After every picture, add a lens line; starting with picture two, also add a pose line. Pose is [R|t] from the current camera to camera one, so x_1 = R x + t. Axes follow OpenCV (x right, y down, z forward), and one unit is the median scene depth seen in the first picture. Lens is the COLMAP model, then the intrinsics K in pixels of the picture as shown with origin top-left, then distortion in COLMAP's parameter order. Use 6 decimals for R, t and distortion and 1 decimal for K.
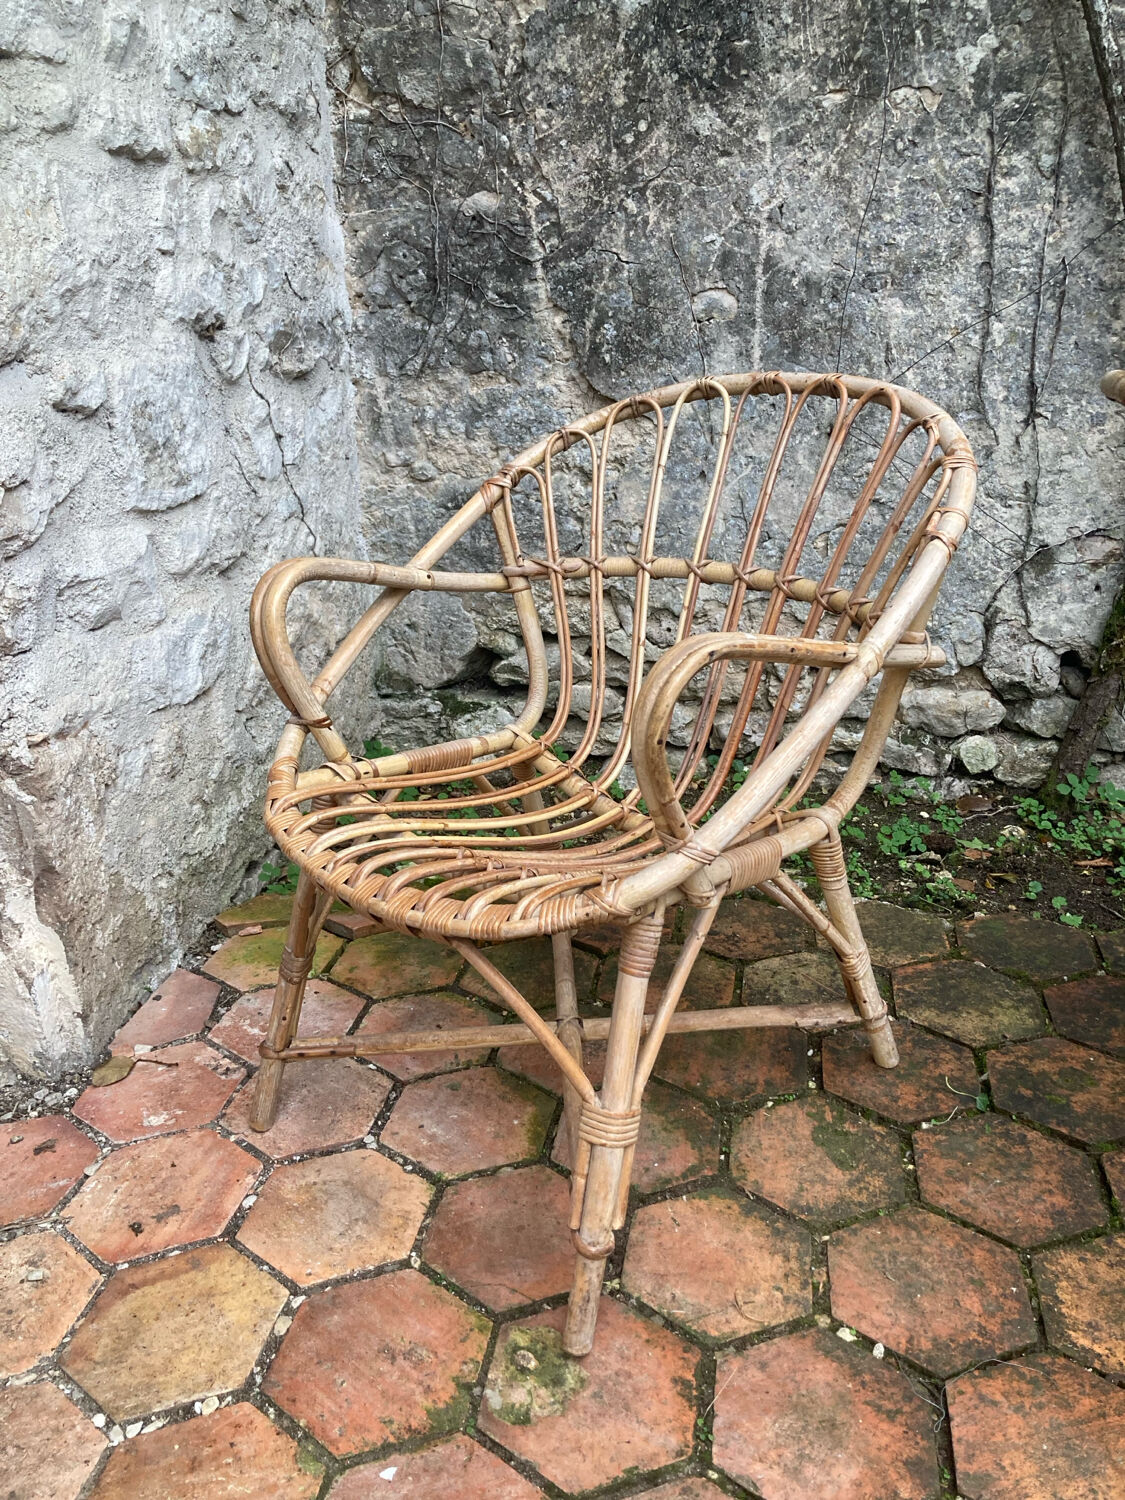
lens RADIAL K [[1241.1, 0, 554.8], [0, 1241.1, 736.0], [0, 0, 1]] dist [0.008198, -0.005482]
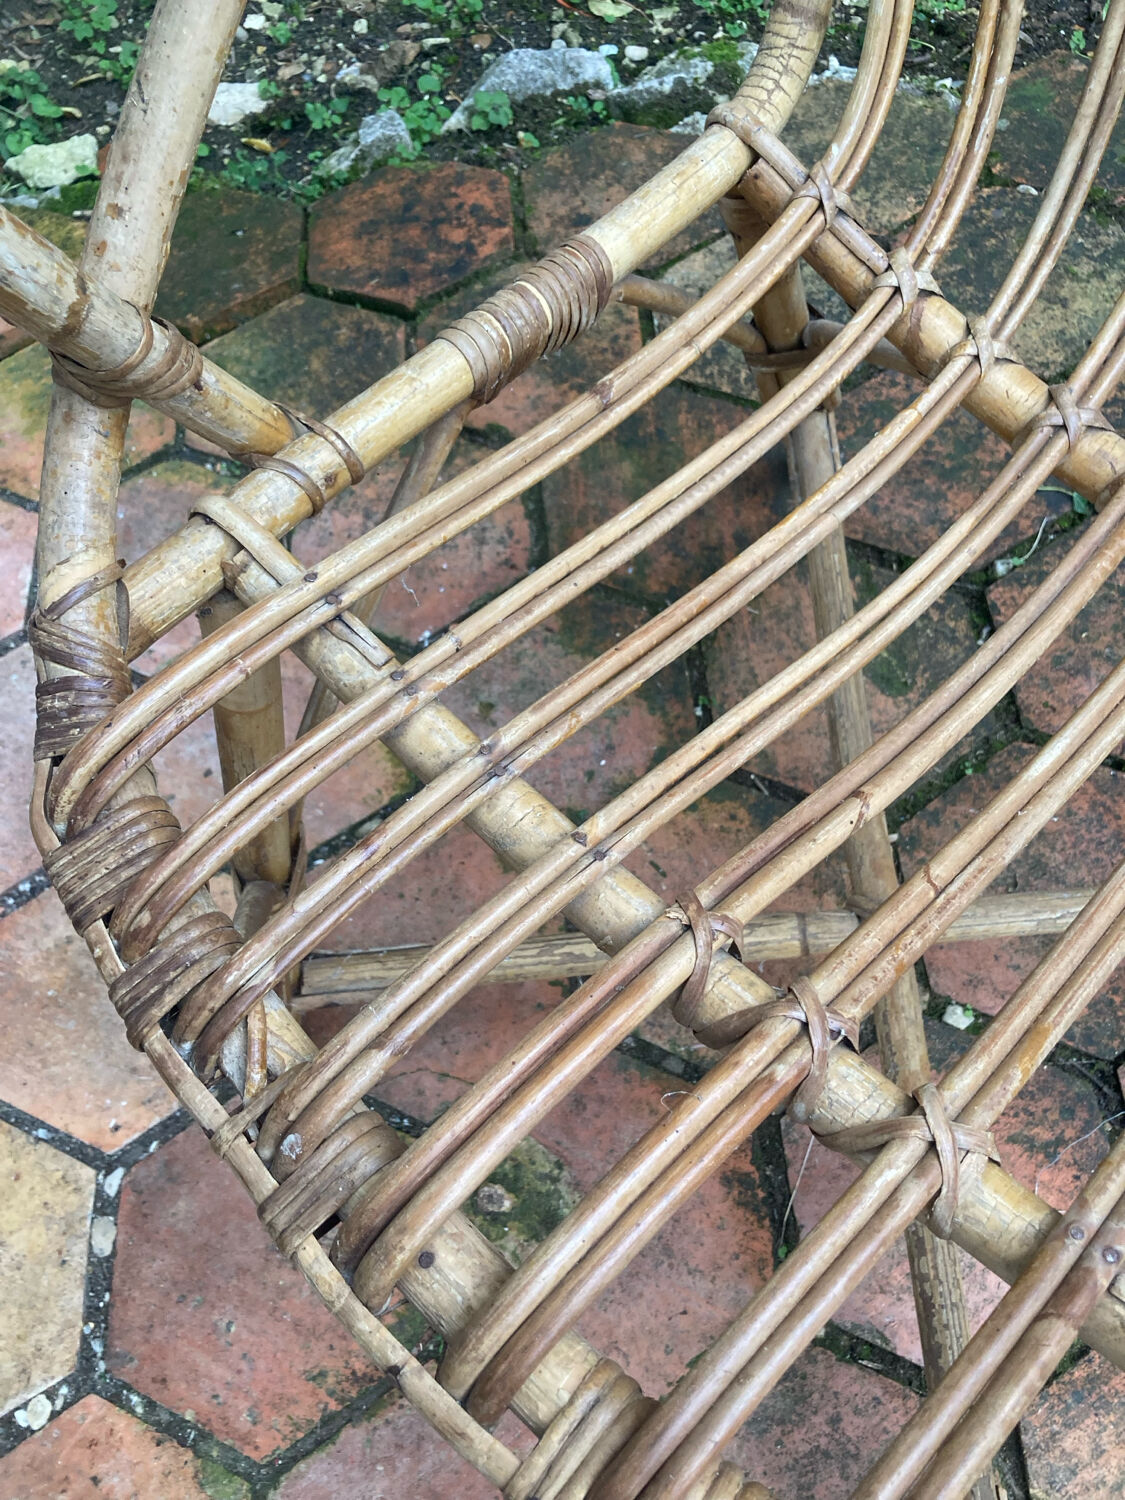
lens RADIAL K [[1241.1, 0, 569.2], [0, 1241.1, 762.0], [0, 0, 1]] dist [0.008198, -0.005482]
pose [[0.963208, -0.262816, 0.056205, 0.024855], [0.155982, 0.716967, 0.679432, -0.061619], [-0.218862, -0.645667, 0.731583, 0.446481]]
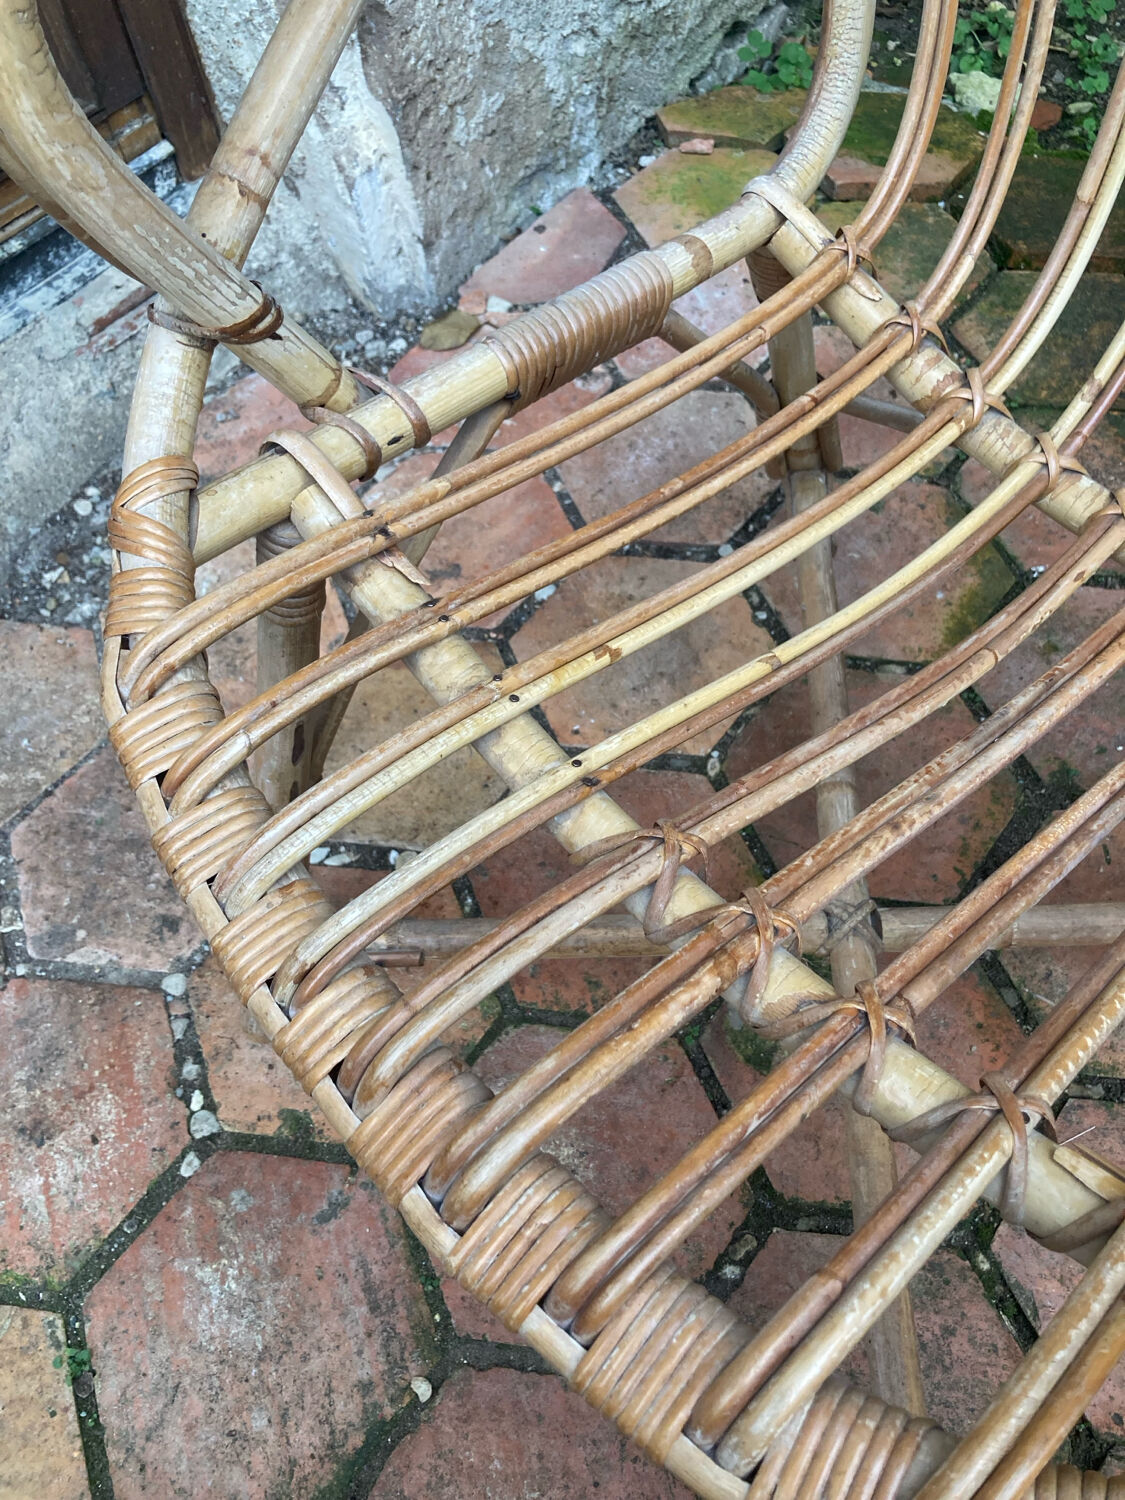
lens RADIAL K [[1241.1, 0, 567.9], [0, 1241.1, 740.2], [0, 0, 1]] dist [0.008198, -0.005482]
pose [[0.888185, 0.369529, -0.273085, 0.001860], [-0.121443, 0.761983, 0.636108, -0.024762], [0.443147, -0.531817, 0.721659, 0.334575]]
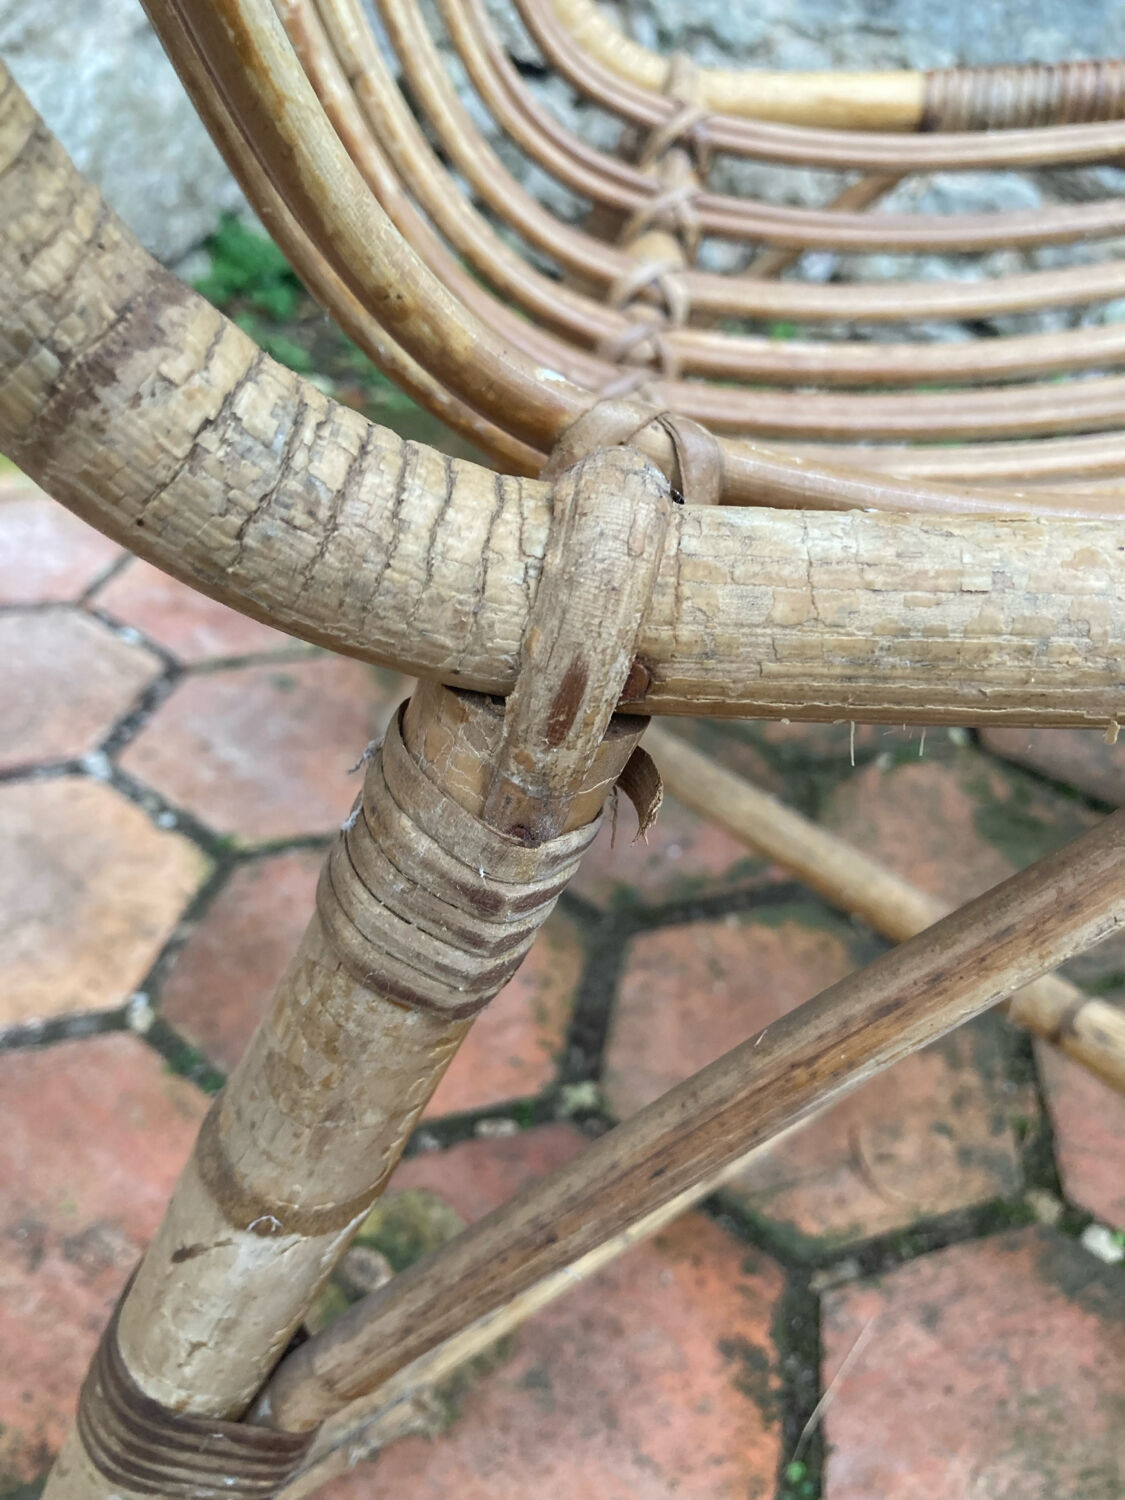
lens RADIAL K [[1267.6, 0, 573.7], [0, 1267.6, 775.7], [0, 0, 1]] dist [-0.010030, -0.011026]
pose [[0.993000, 0.080810, 0.086149, -0.003217], [-0.100821, 0.959856, 0.261748, 0.152057], [-0.061539, -0.268601, 0.961284, 0.426355]]
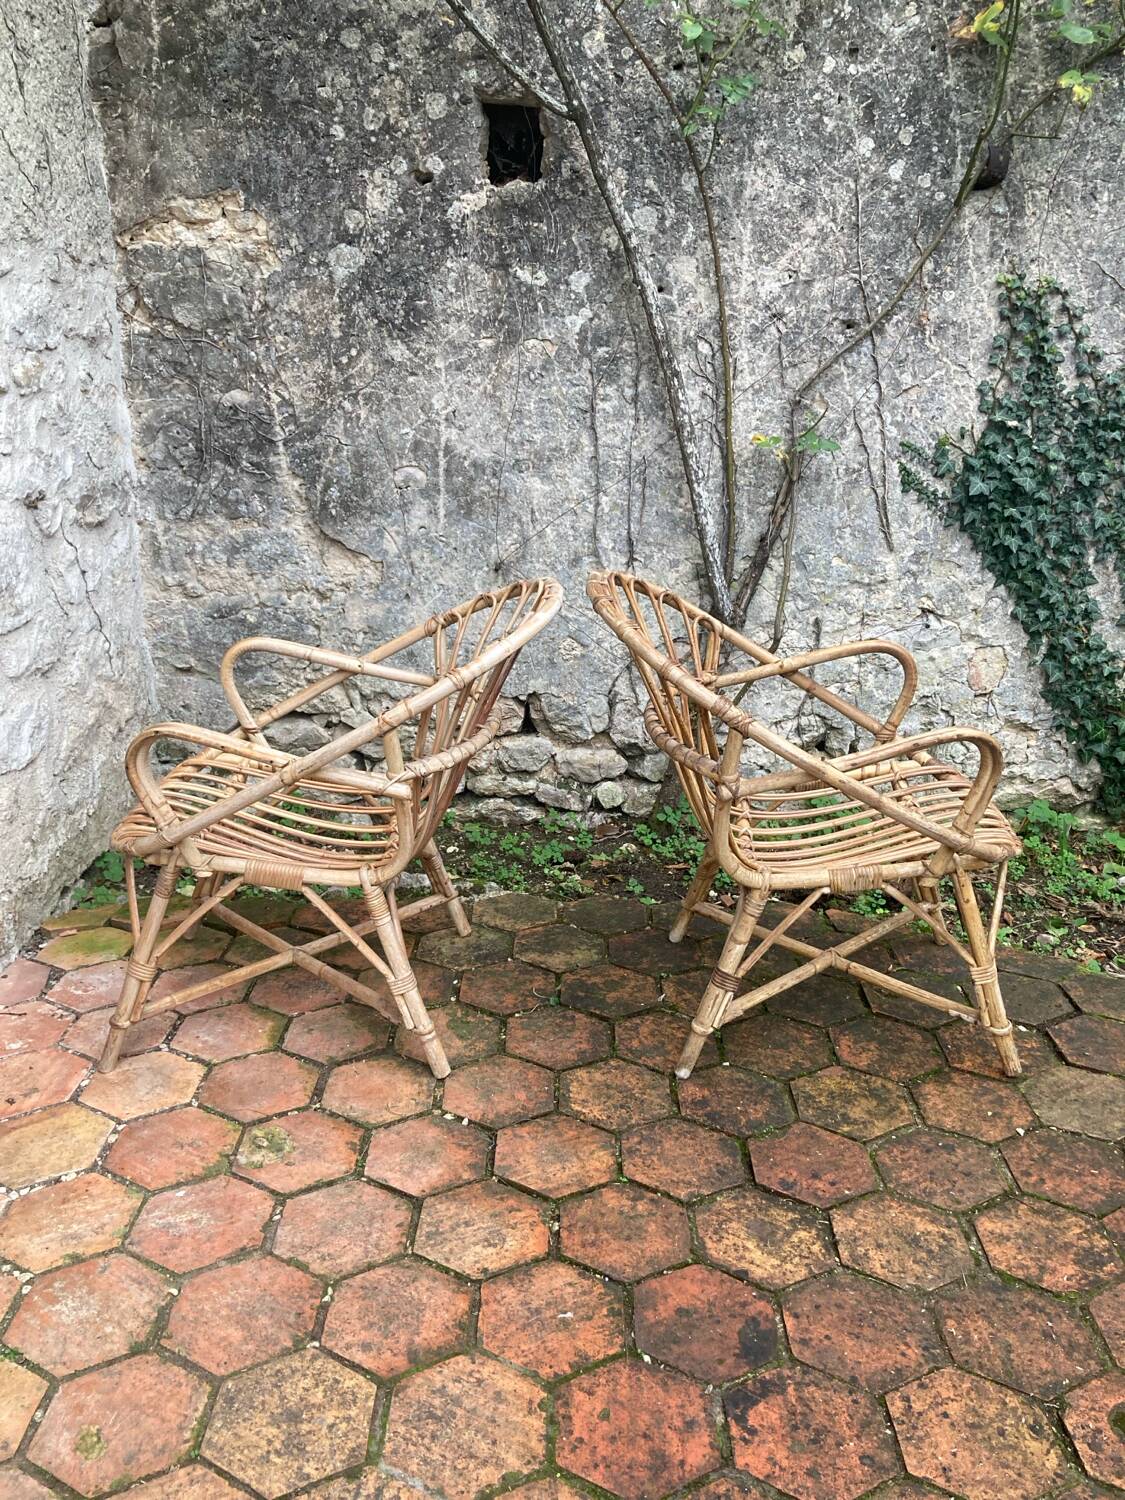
lens RADIAL K [[1241.1, 0, 574.4], [0, 1241.1, 742.1], [0, 0, 1]] dist [0.008198, -0.005482]
pose [[0.982167, -0.016988, 0.187241, 0.060316], [0.025322, 0.998788, -0.042209, 0.019669], [-0.186297, 0.046197, 0.981407, -0.541426]]
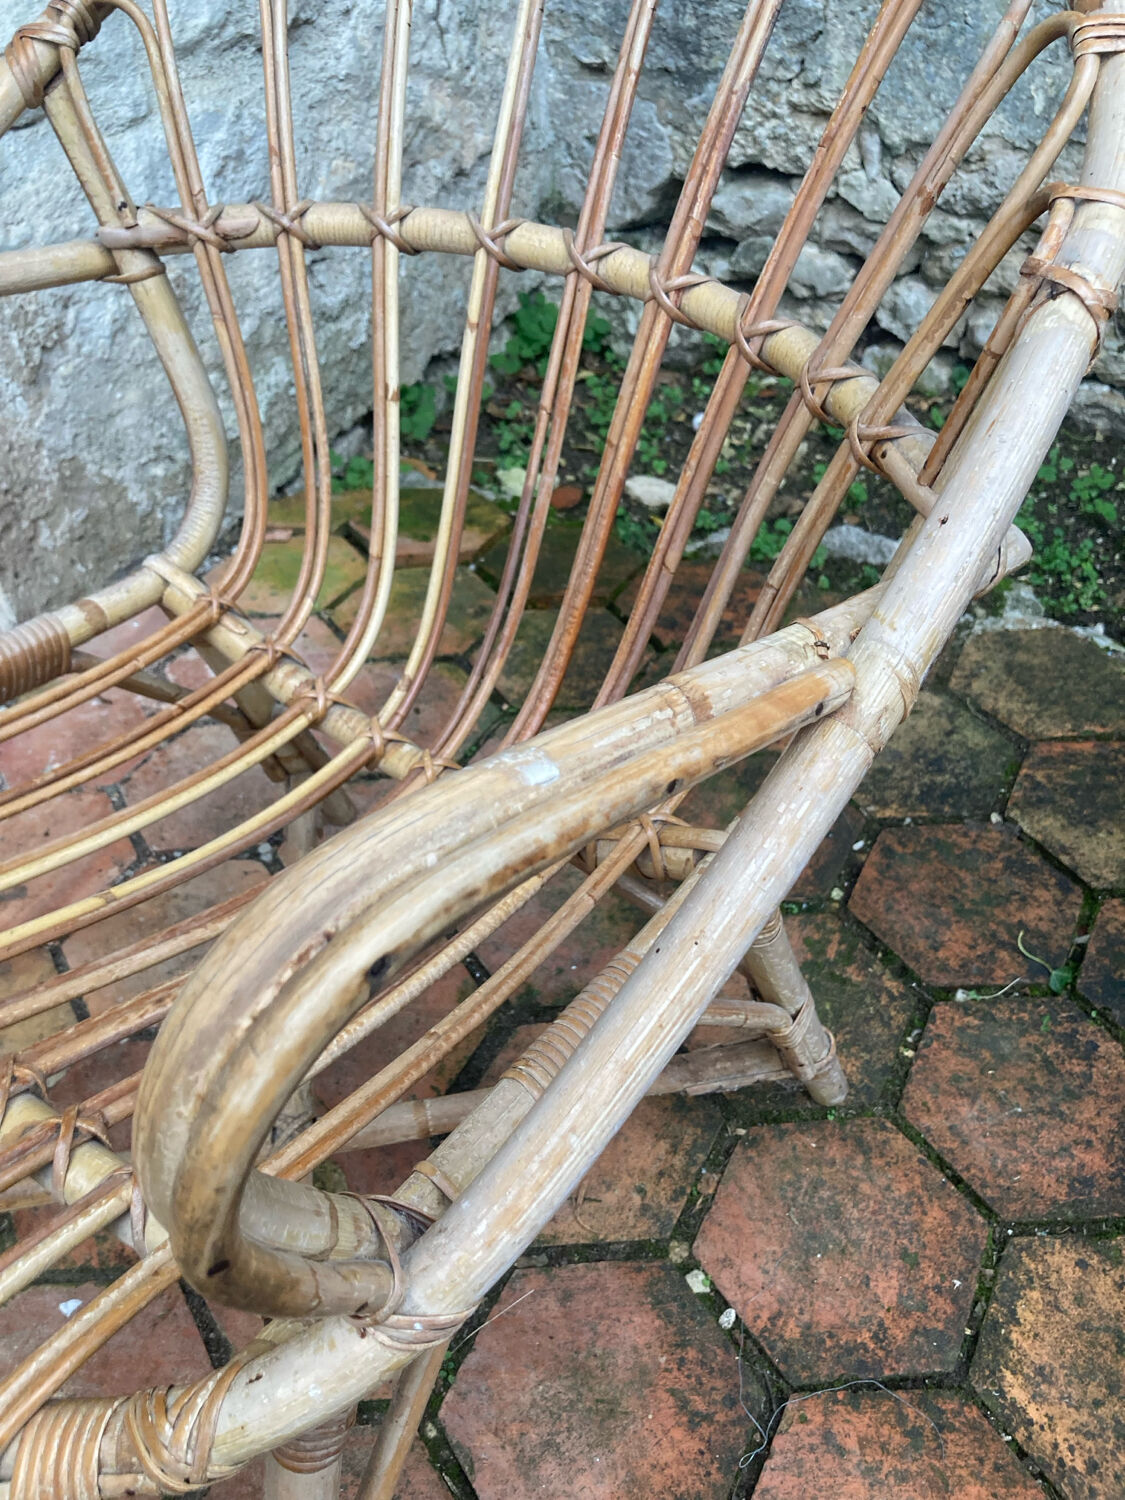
lens RADIAL K [[1241.1, 0, 578.3], [0, 1241.1, 741.3], [0, 0, 1]] dist [0.008198, -0.005482]
pose [[0.956030, 0.191242, -0.222338, 0.184365], [-0.094915, 0.919097, 0.382429, -0.063599], [0.277486, -0.344510, 0.896836, 0.290364]]
